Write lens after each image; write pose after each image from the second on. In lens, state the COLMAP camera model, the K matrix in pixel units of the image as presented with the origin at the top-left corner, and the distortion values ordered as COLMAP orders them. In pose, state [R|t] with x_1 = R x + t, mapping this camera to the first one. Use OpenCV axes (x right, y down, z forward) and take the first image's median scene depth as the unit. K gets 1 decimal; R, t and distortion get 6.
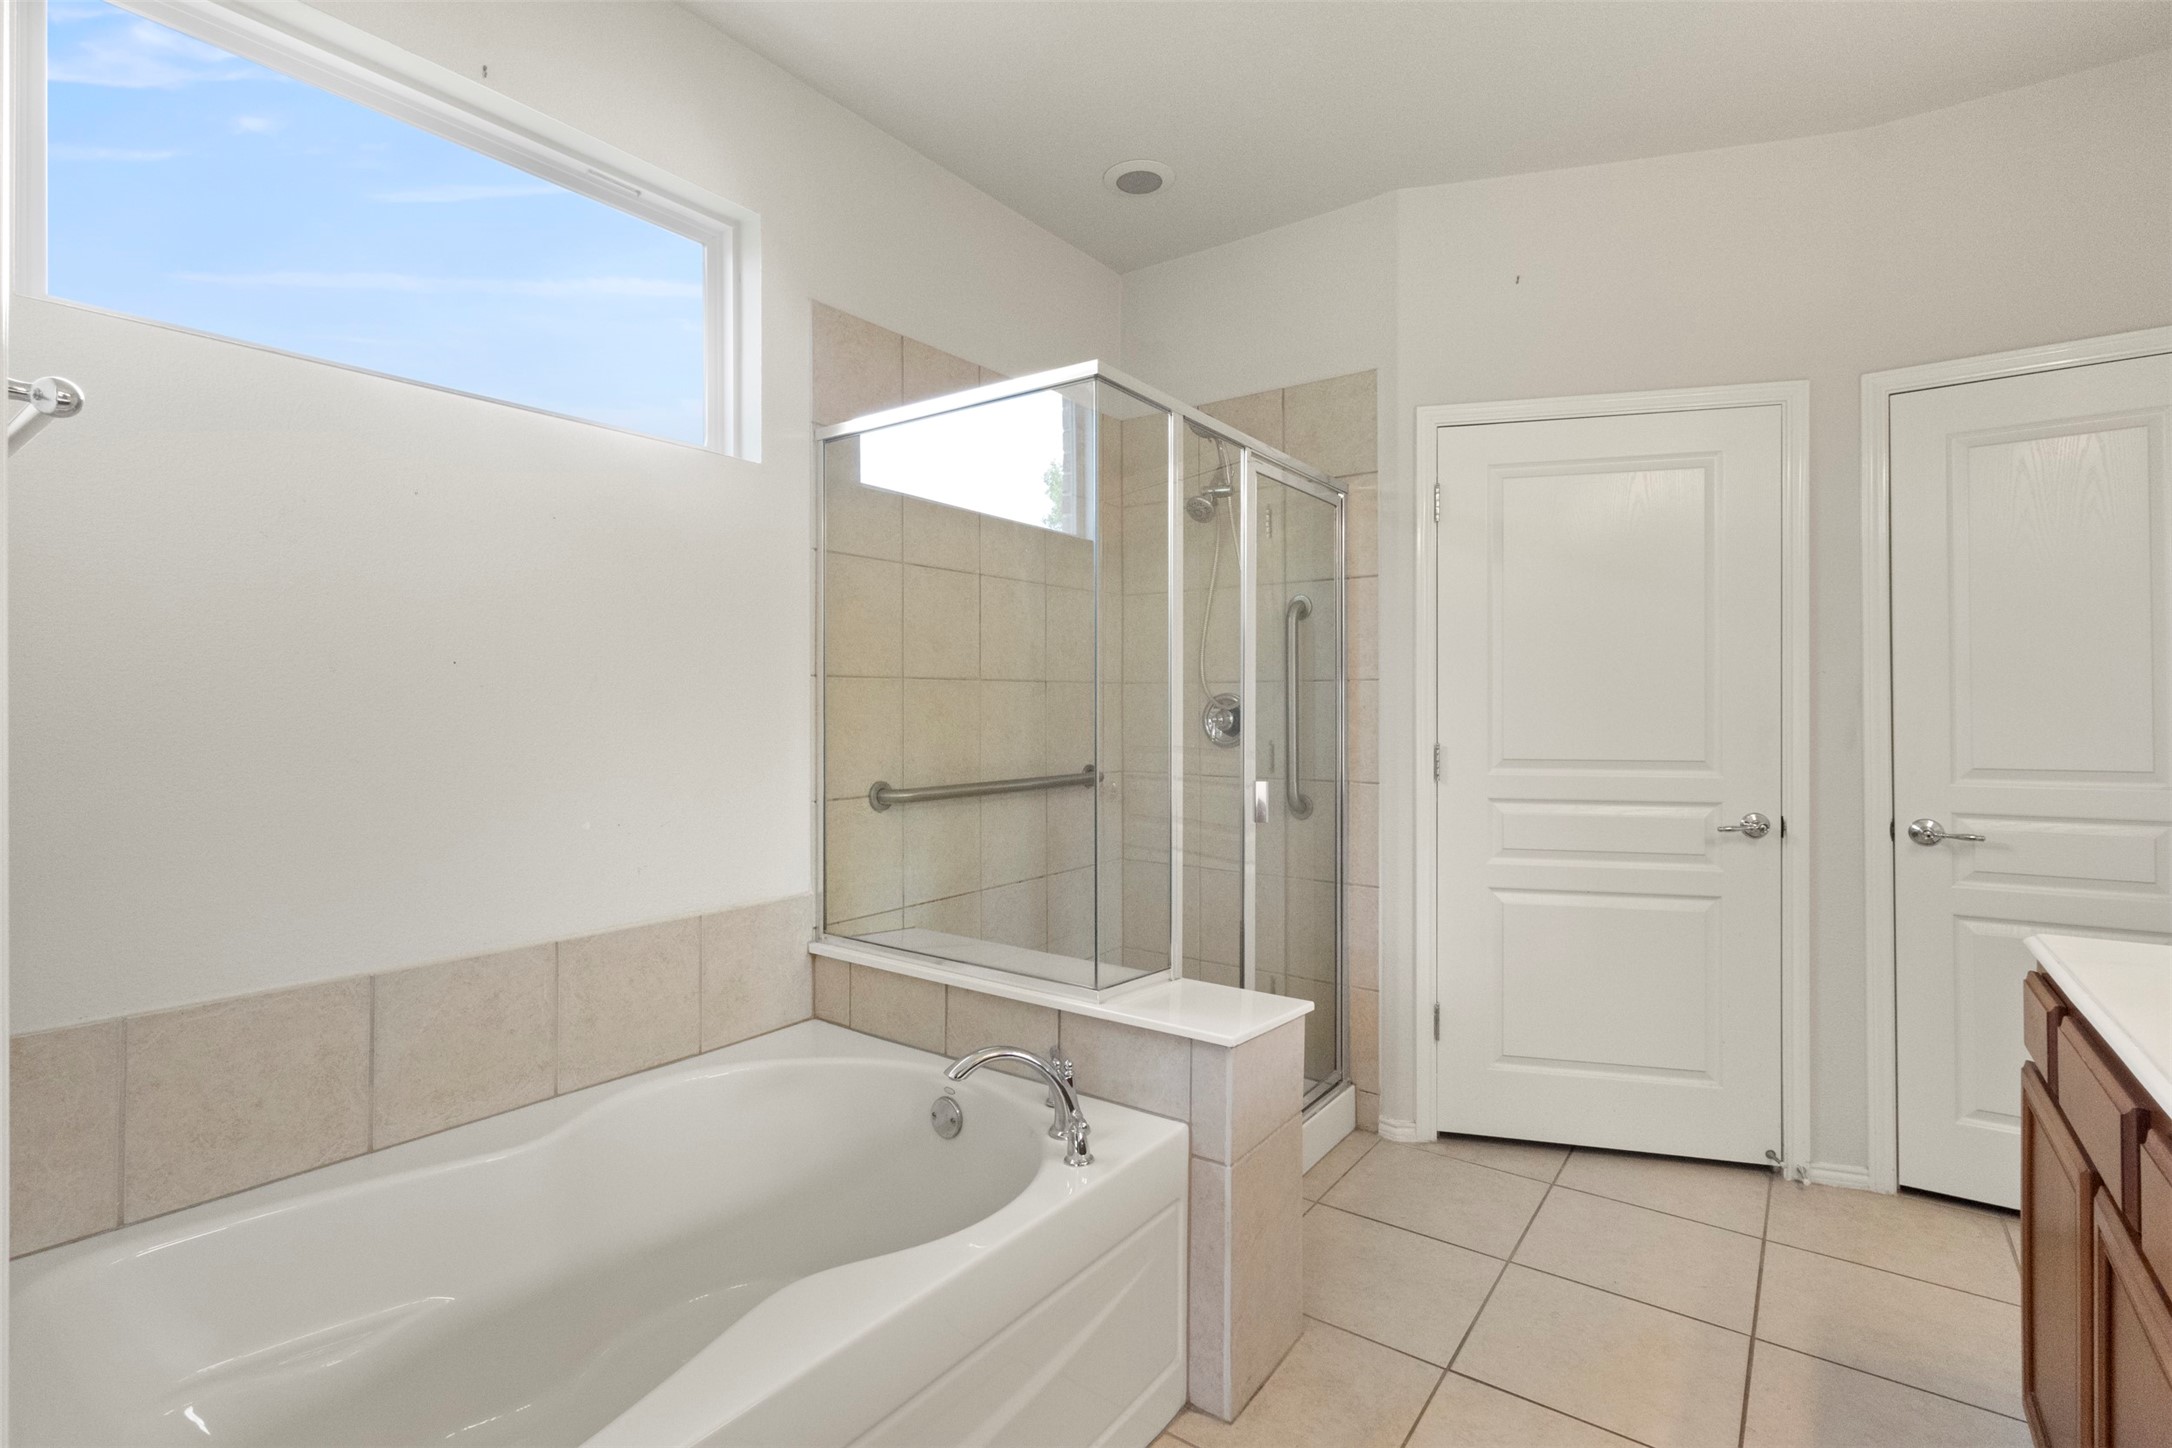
lens RADIAL K [[1001.2, 0, 1083.6], [0, 1001.2, 707.6], [0, 0, 1]] dist [0.000768, 0.003231]
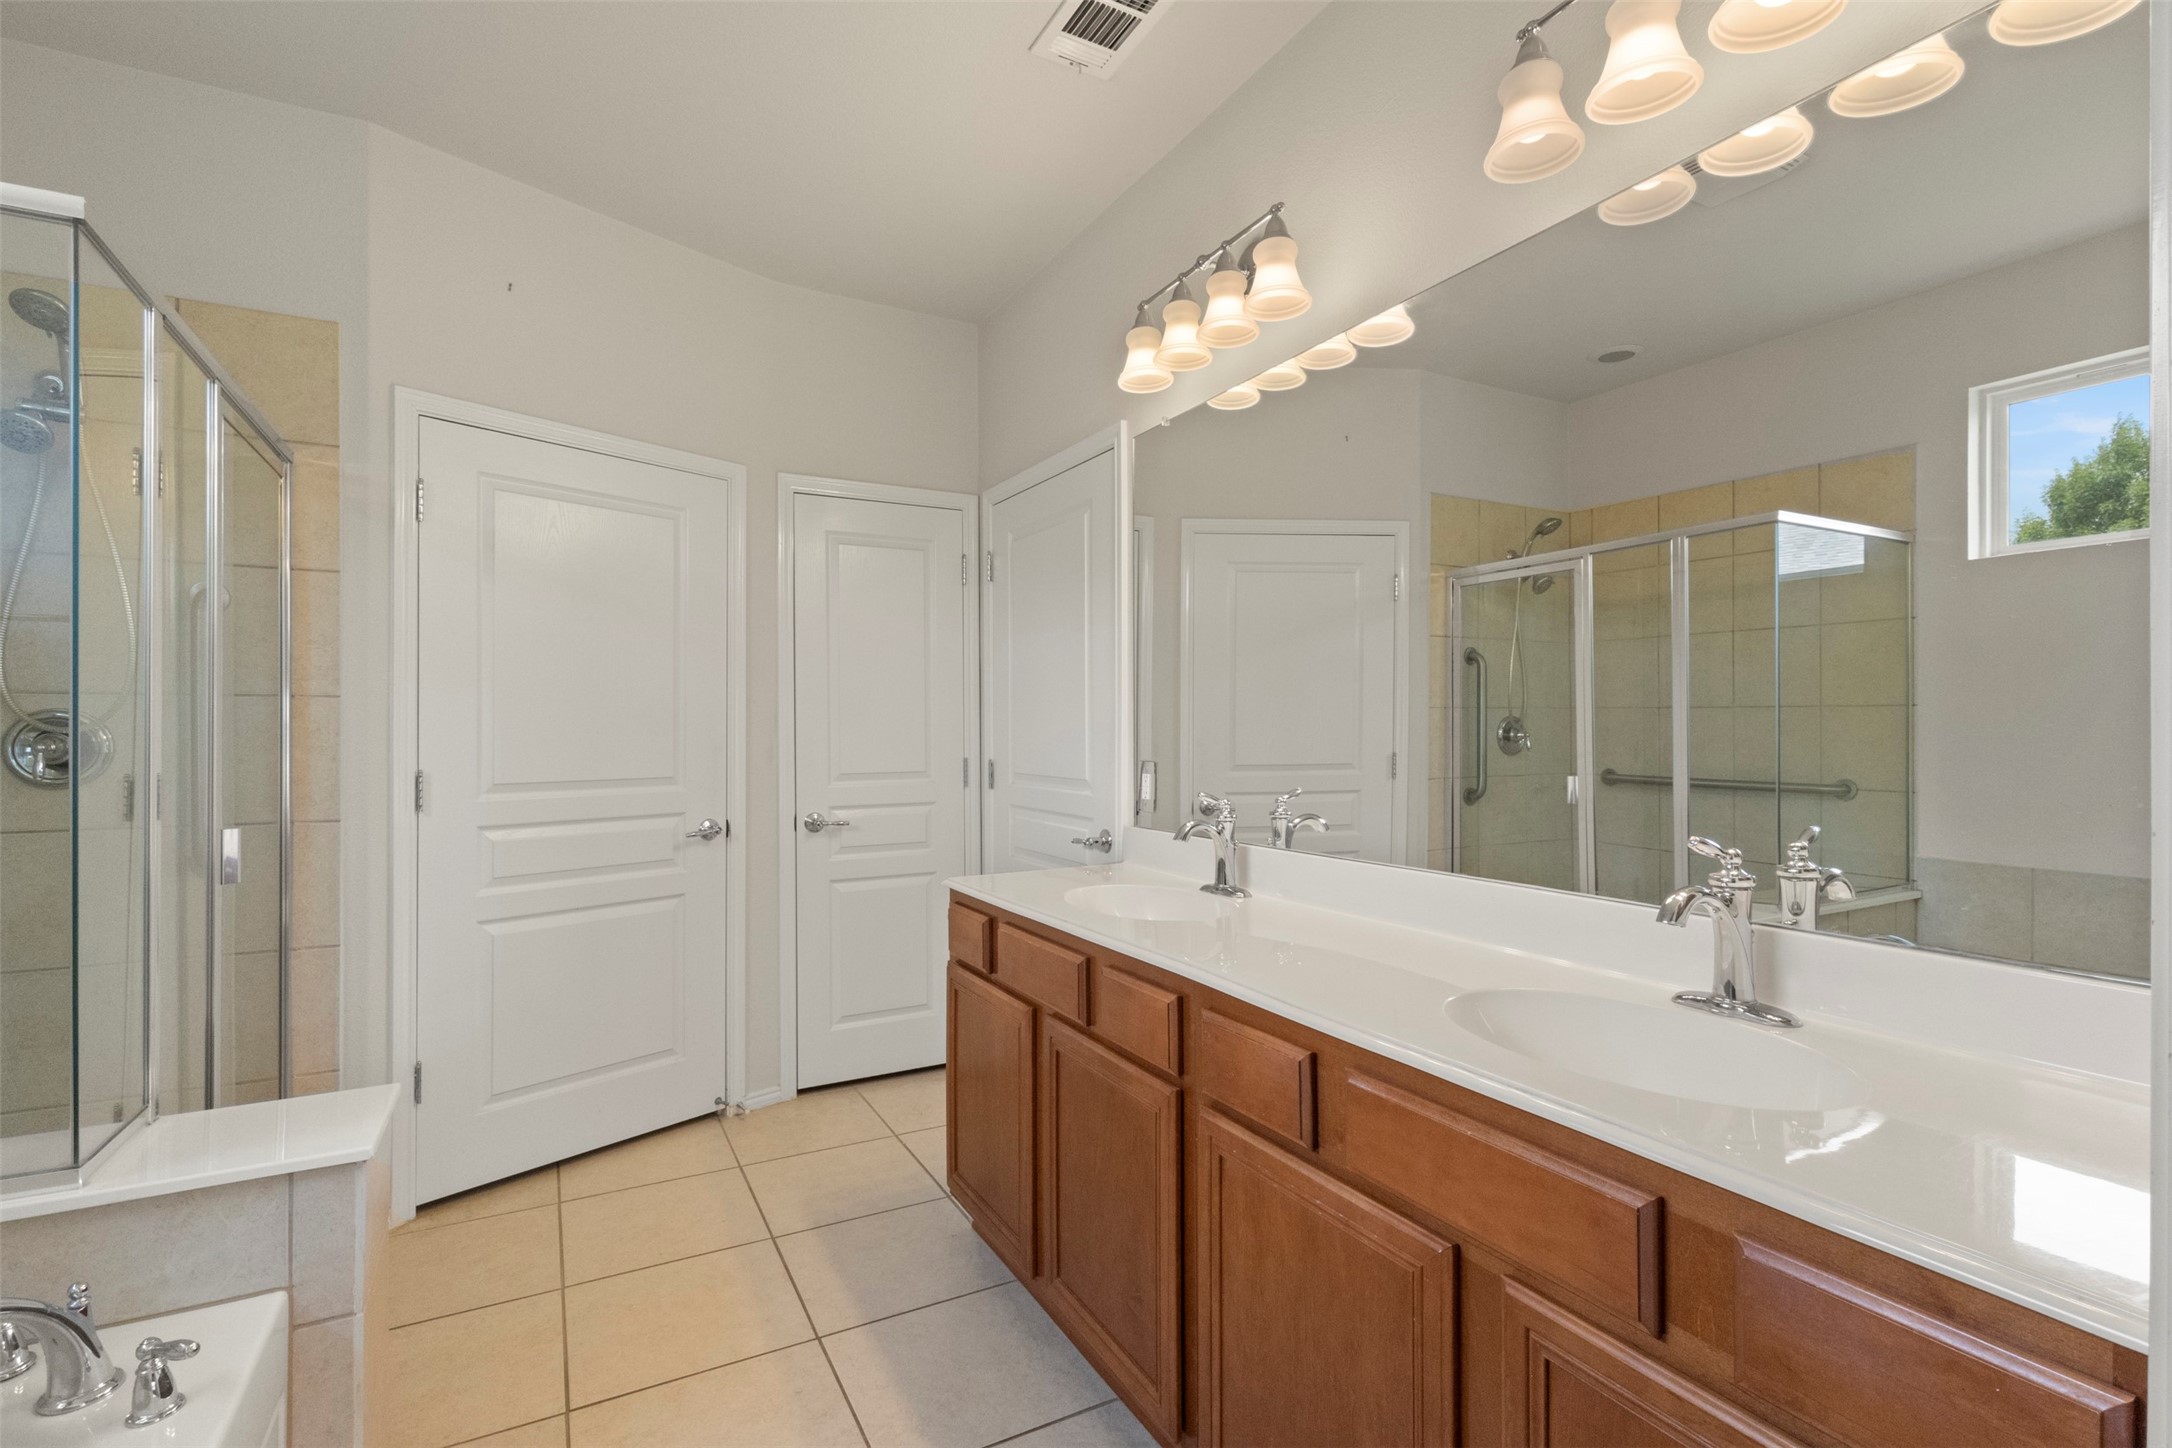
lens RADIAL K [[1001.2, 0, 1072.6], [0, 1001.2, 730.5], [0, 0, 1]] dist [0.000768, 0.003231]
pose [[0.434569, -0.001306, 0.900638, -0.215450], [-0.002216, 0.999994, 0.002519, -0.003519], [-0.900636, -0.003091, 0.434564, 0.098281]]
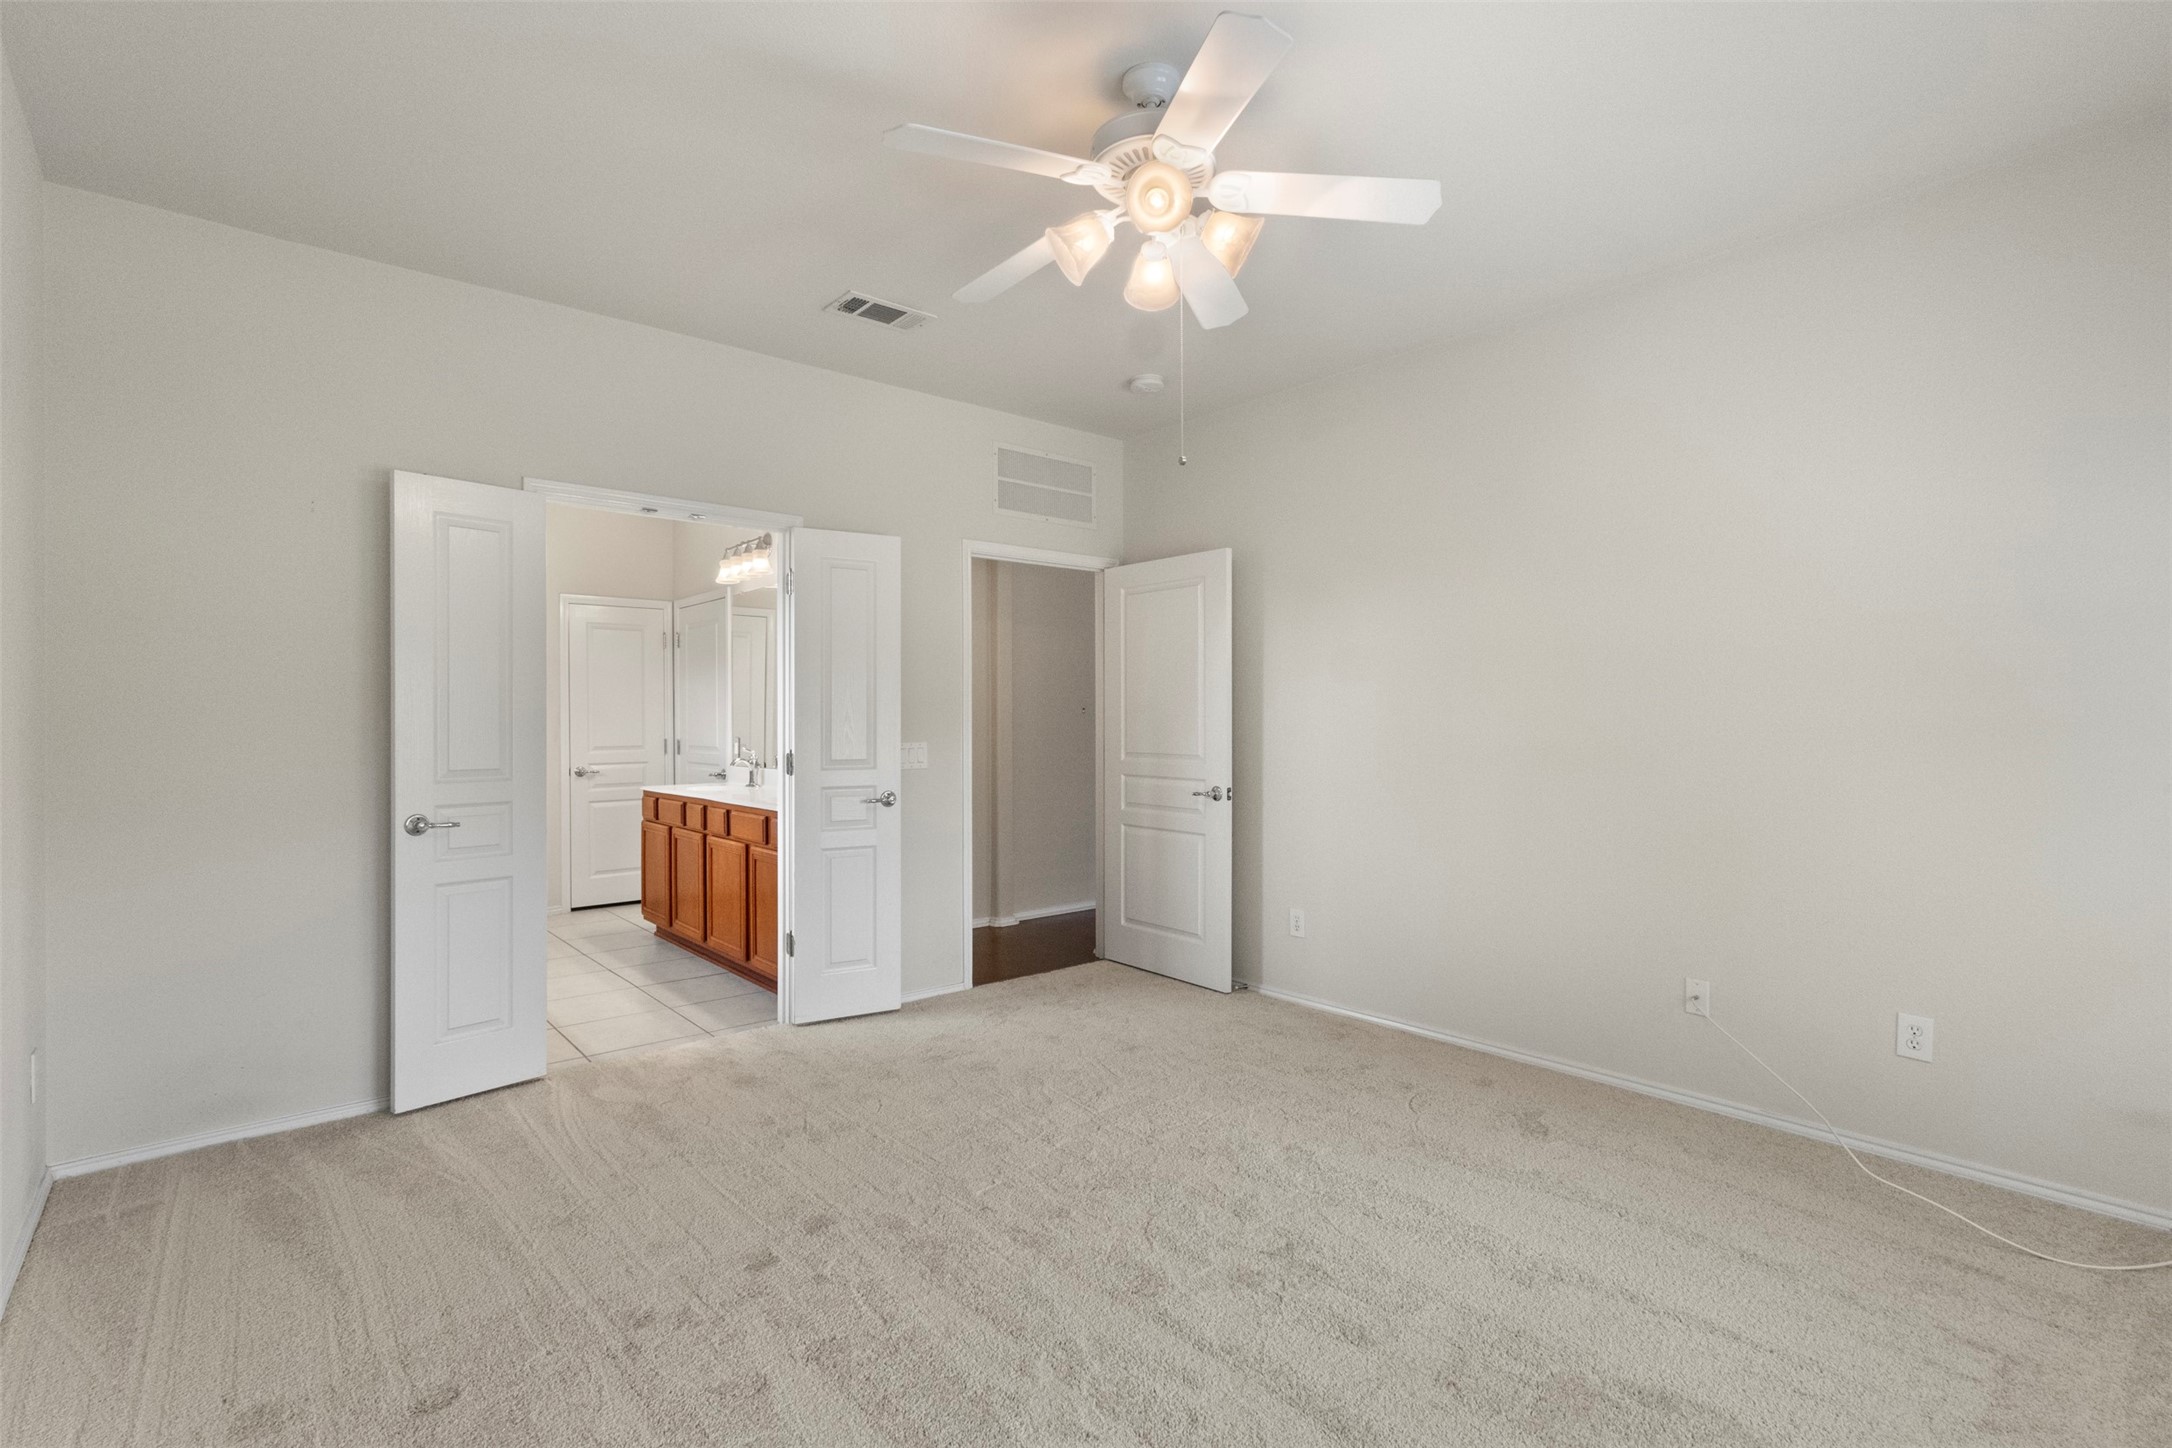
lens RADIAL K [[1001.2, 0, 1053.2], [0, 1001.2, 714.1], [0, 0, 1]] dist [0.000768, 0.003231]
pose [[0.249906, 0.009214, 0.968226, -1.348290], [-0.001363, 0.999957, -0.009165, -0.003906], [-0.968269, 0.000970, 0.249908, -0.828358]]
